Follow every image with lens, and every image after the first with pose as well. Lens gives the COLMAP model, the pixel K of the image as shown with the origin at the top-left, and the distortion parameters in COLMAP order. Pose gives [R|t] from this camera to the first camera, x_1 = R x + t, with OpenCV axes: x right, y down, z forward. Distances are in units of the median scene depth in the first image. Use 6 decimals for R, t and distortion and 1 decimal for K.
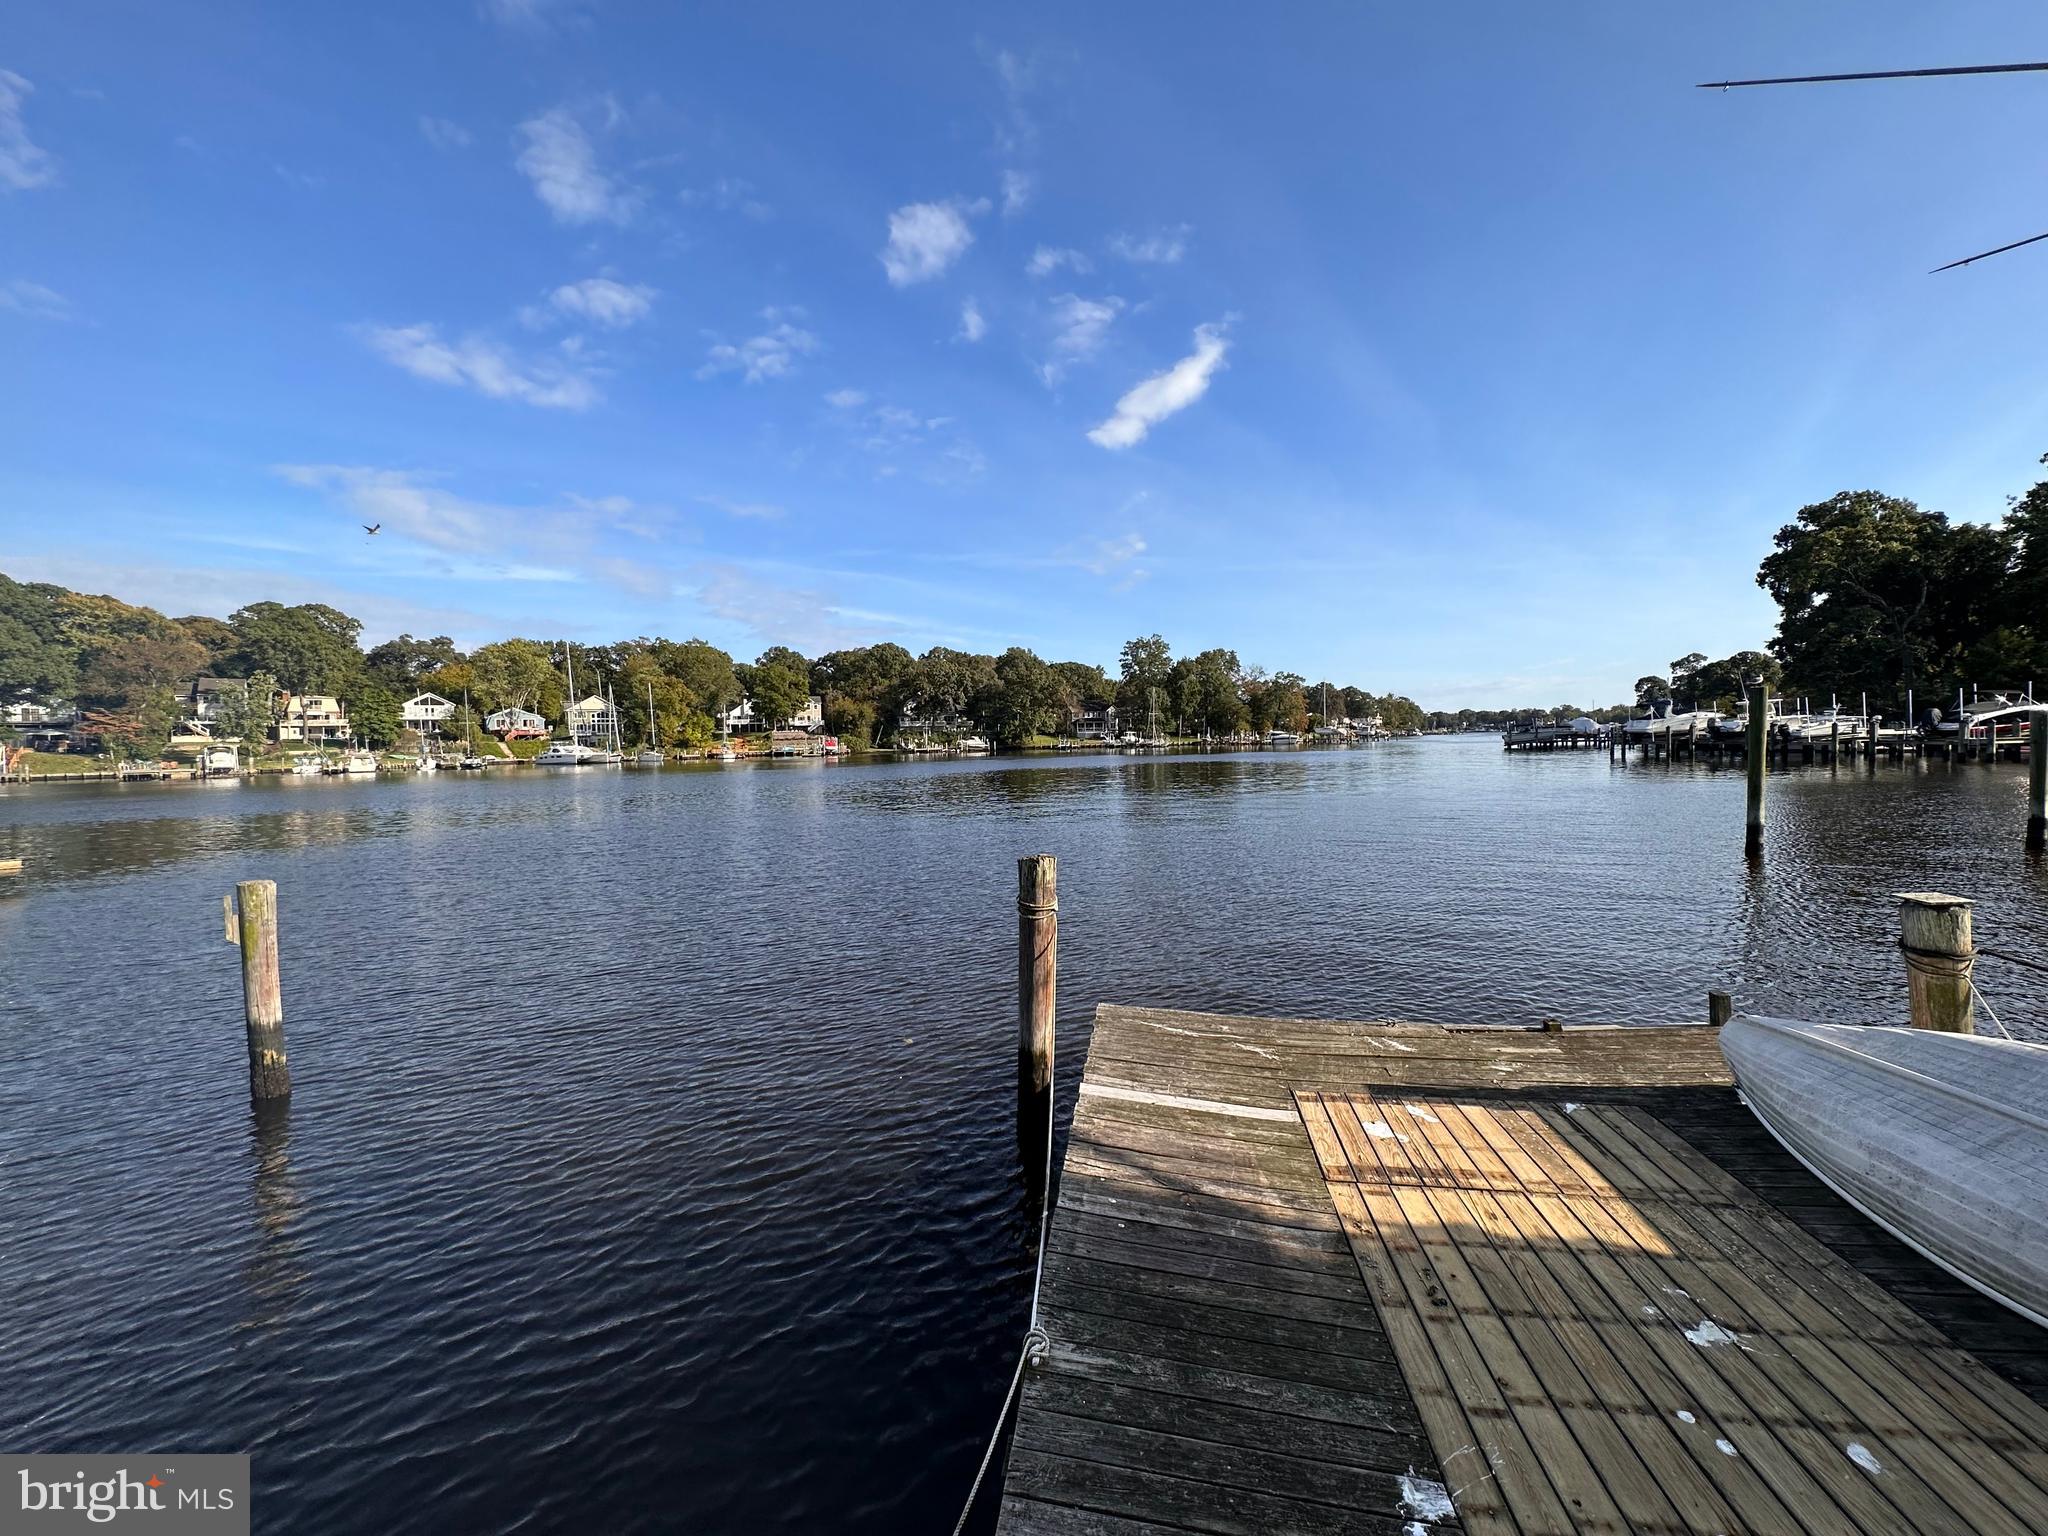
lens RADIAL K [[820.0, 0, 1023.2], [0, 820.0, 778.4], [0, 0, 1]] dist [-0.000183, -0.000012]
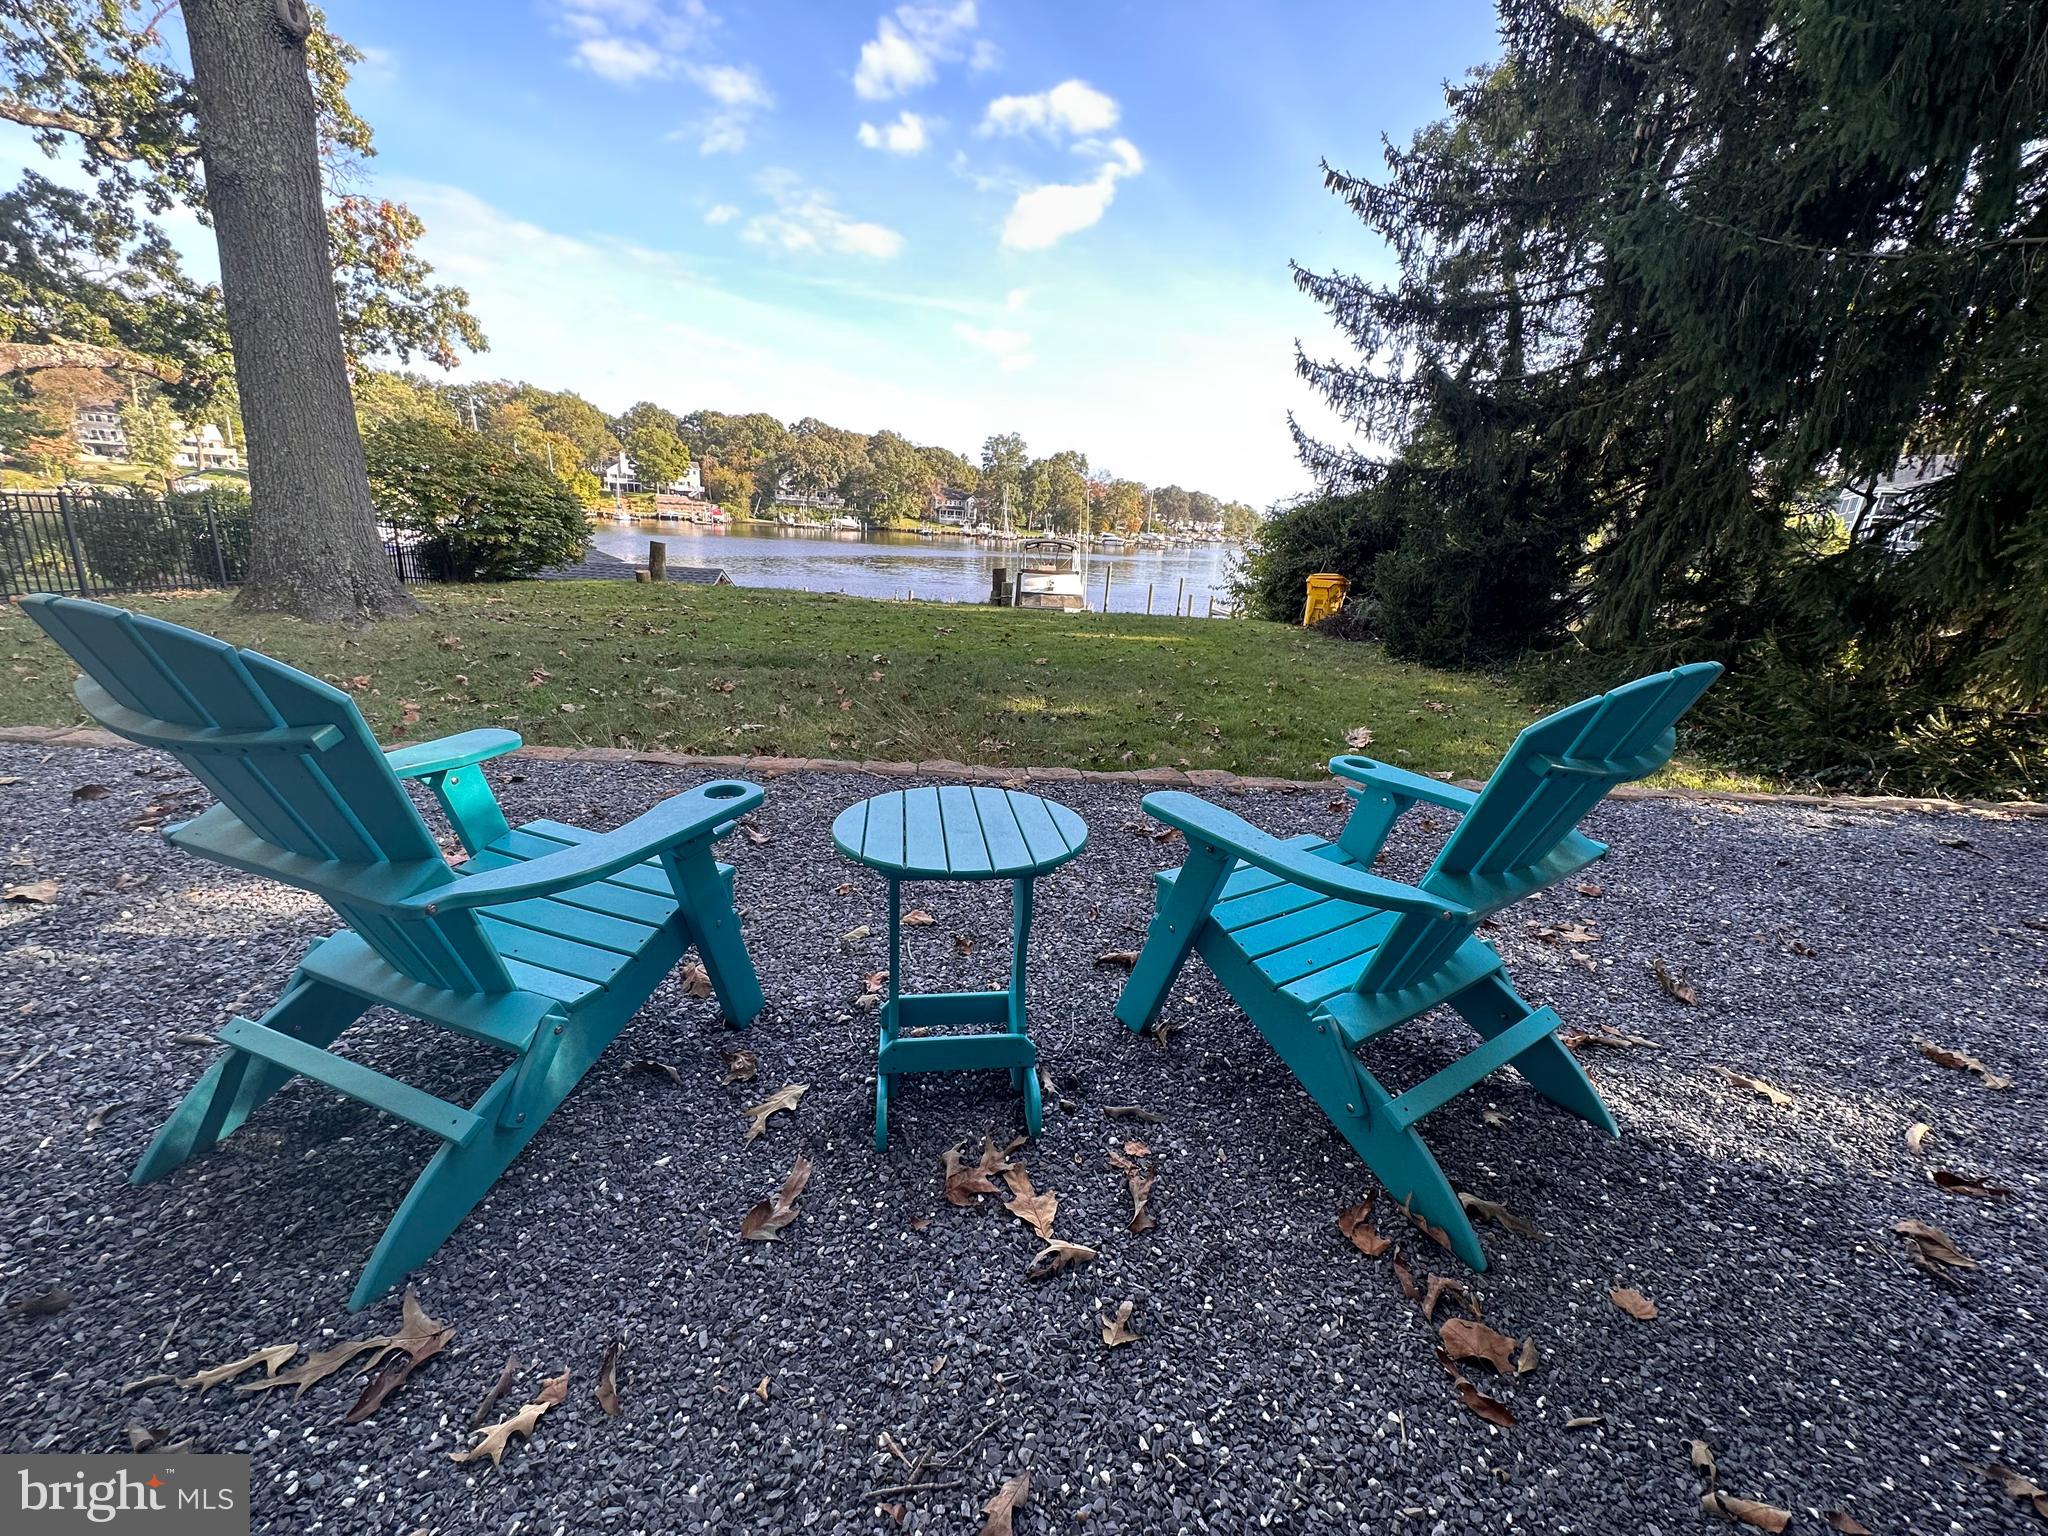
lens RADIAL K [[820.0, 0, 1021.7], [0, 820.0, 780.6], [0, 0, 1]] dist [-0.000183, -0.000012]
pose [[0.984195, 0.032054, 0.174164, -0.007022], [-0.076694, 0.963617, 0.256046, -0.006954], [-0.159621, -0.265357, 0.950845, -0.181328]]
